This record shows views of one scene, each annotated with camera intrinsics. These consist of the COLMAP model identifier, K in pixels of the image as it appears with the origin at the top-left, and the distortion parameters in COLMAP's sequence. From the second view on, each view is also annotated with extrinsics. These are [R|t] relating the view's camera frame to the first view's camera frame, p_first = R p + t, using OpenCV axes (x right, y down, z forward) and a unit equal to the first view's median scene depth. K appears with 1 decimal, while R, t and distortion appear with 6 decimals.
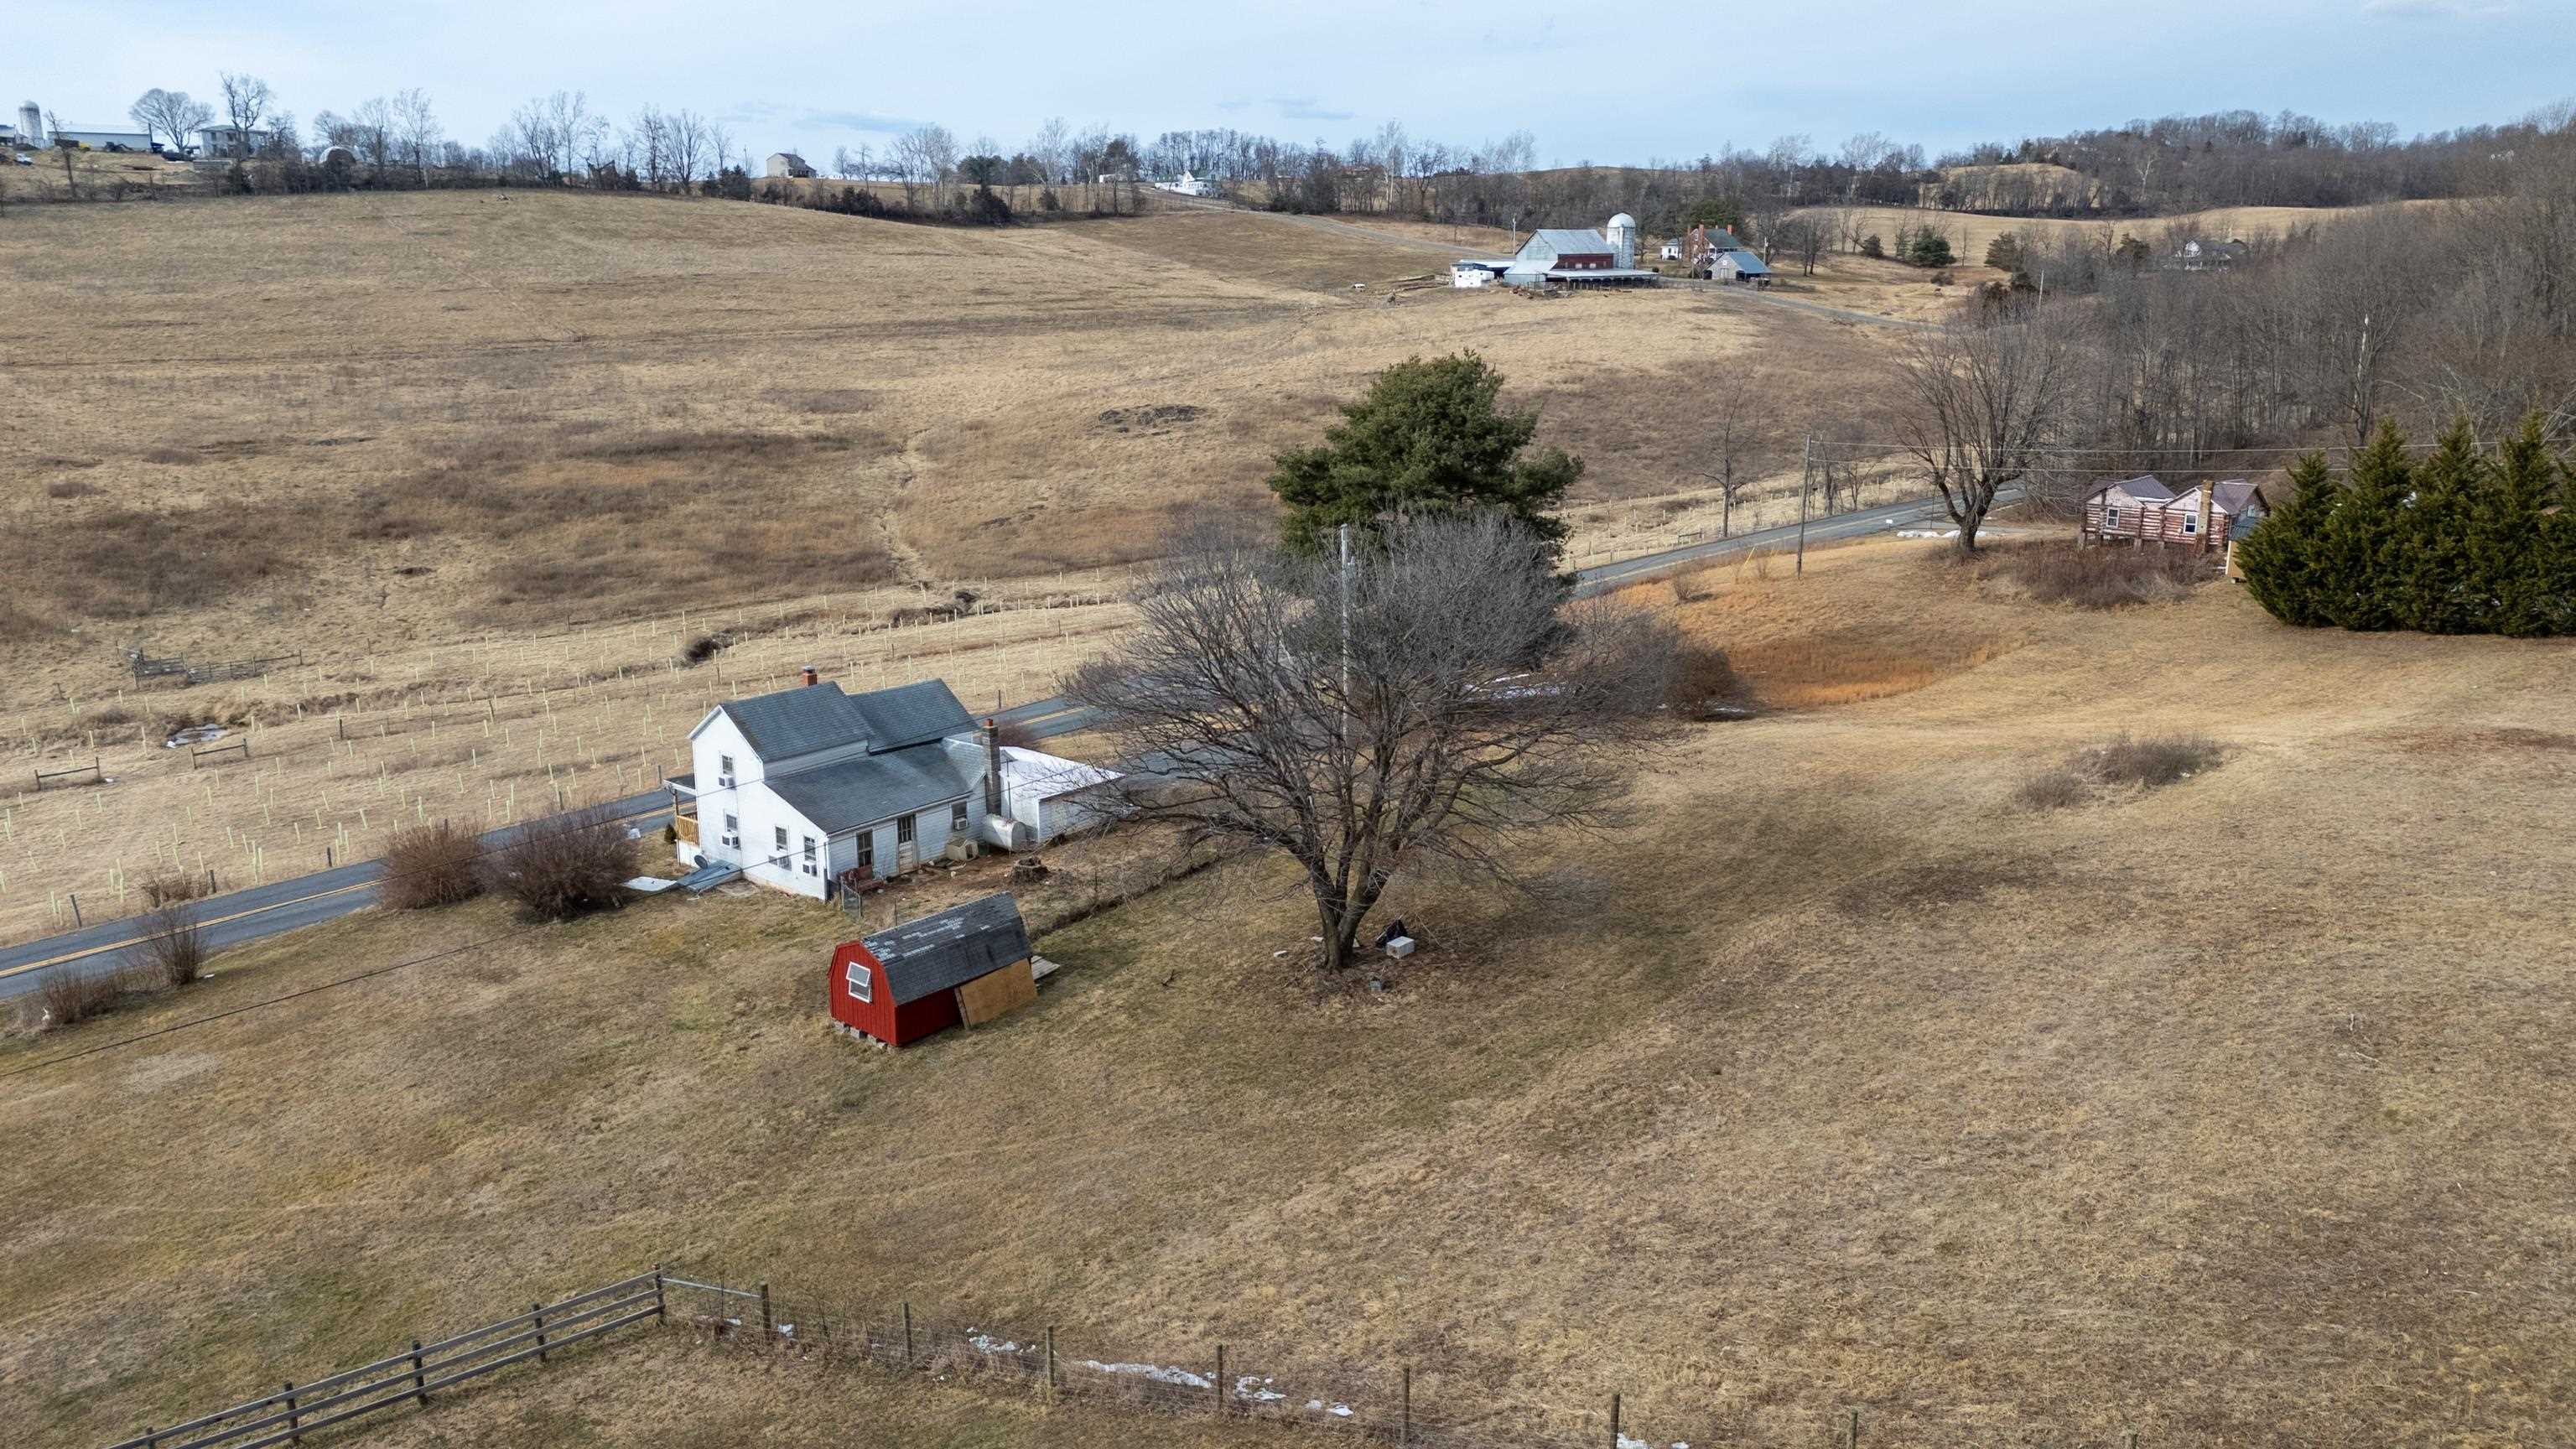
lens RADIAL K [[1891.3, 0, 1288.0], [0, 1891.3, 724.5], [0, 0, 1]] dist [0.092254, -0.106192]
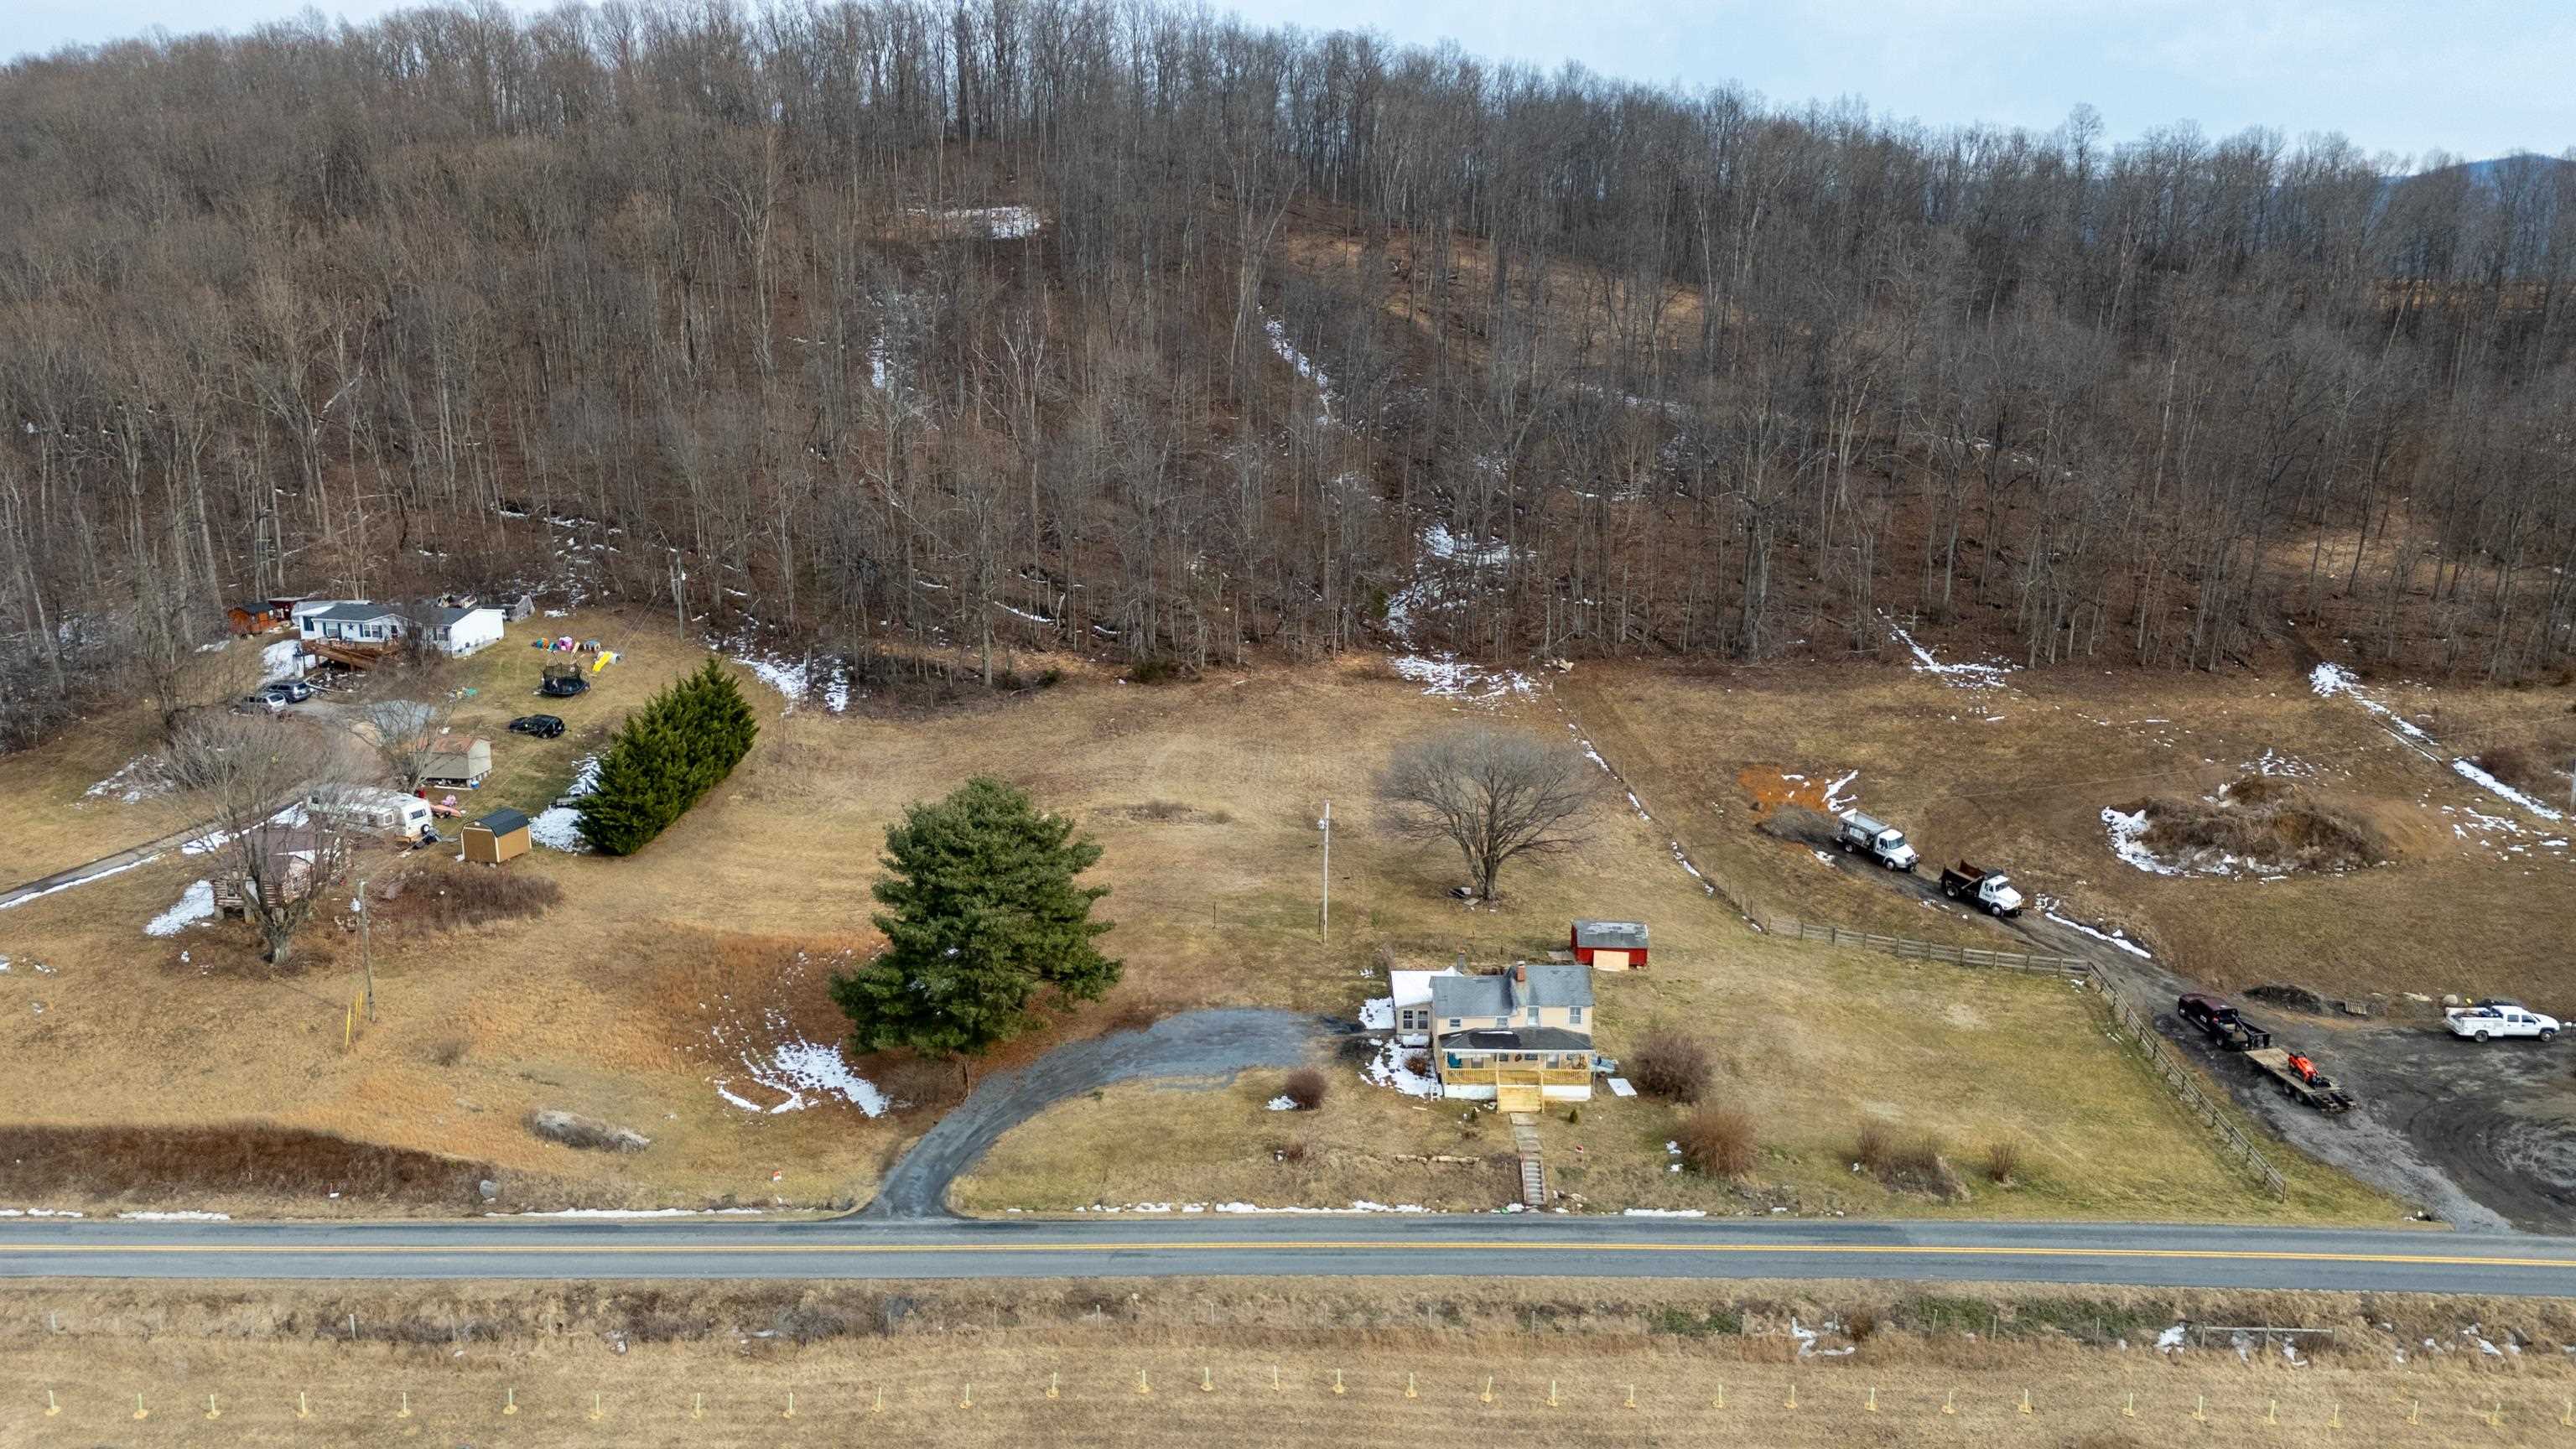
lens RADIAL K [[1891.3, 0, 1288.0], [0, 1891.3, 724.5], [0, 0, 1]] dist [0.092254, -0.106192]
pose [[-0.661881, -0.171464, 0.729735, -1.386122], [0.175563, 0.910954, 0.373283, -0.936766], [-0.728760, 0.375184, -0.572841, 2.177746]]
